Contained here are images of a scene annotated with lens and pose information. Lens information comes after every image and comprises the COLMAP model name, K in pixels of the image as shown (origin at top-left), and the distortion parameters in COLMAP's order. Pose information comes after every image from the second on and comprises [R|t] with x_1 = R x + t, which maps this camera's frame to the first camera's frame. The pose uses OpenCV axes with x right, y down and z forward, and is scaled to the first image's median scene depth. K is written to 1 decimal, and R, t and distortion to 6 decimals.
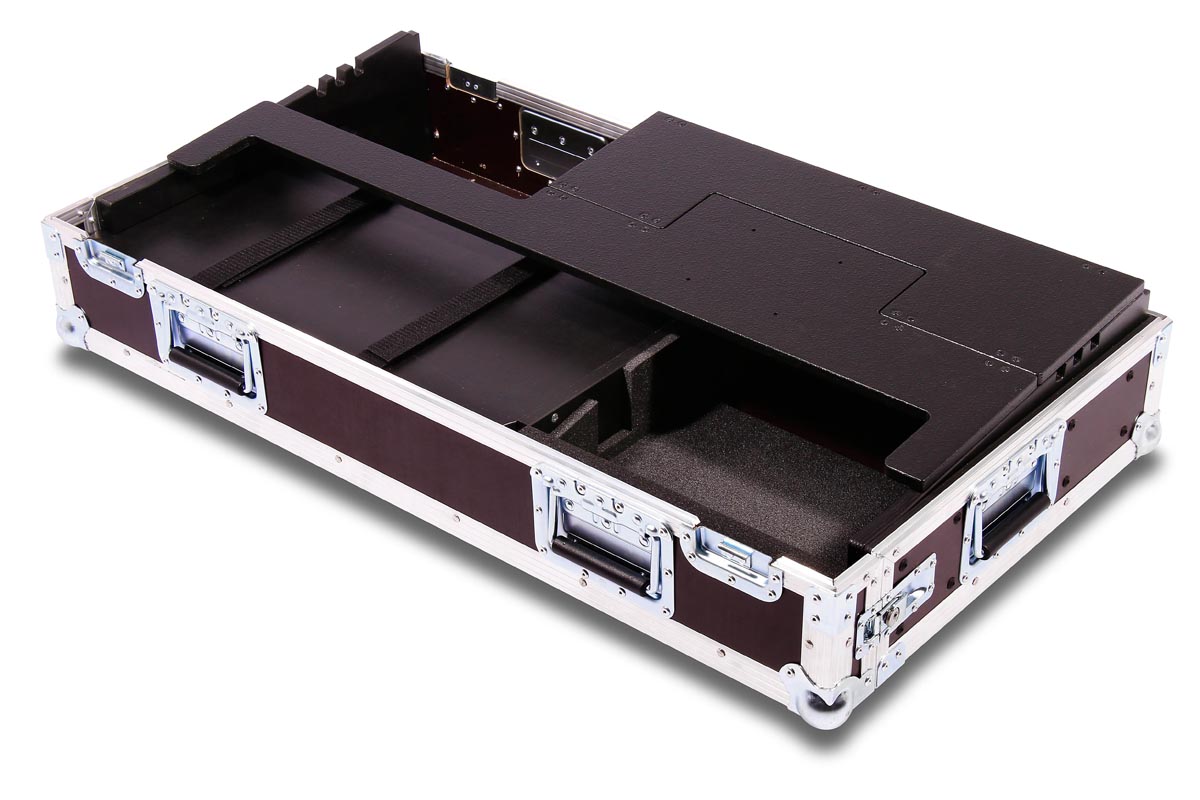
lens RADIAL K [[2258.5, 0, 606.7], [0, 2258.5, 441.9], [0, 0, 1]] dist [0.037564, 0.000000]
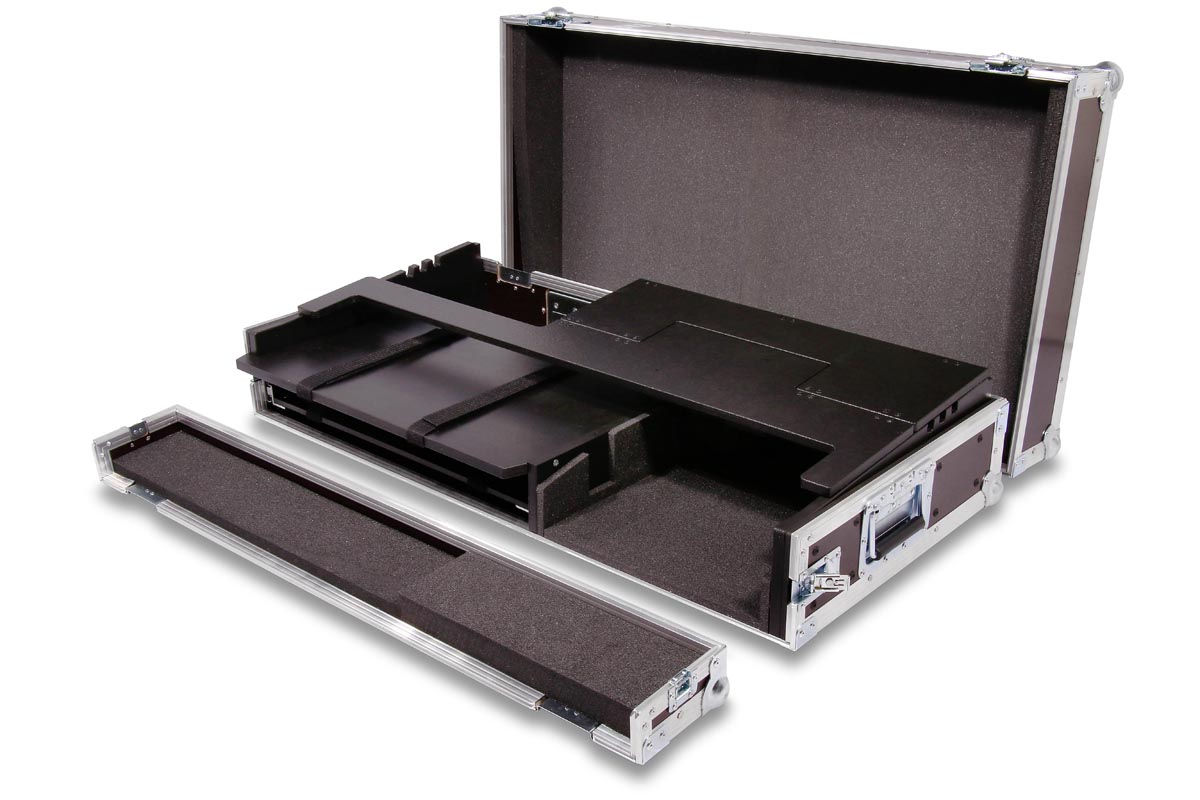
lens RADIAL K [[1345.0, 0, 607.6], [0, 1345.0, 410.0], [0, 0, 1]] dist [-0.084450, 0.000000]
pose [[0.999695, 0.010320, -0.022419, 0.025254], [-0.014376, 0.981856, -0.189080, 0.108655], [0.020061, 0.189345, 0.981706, 0.203016]]
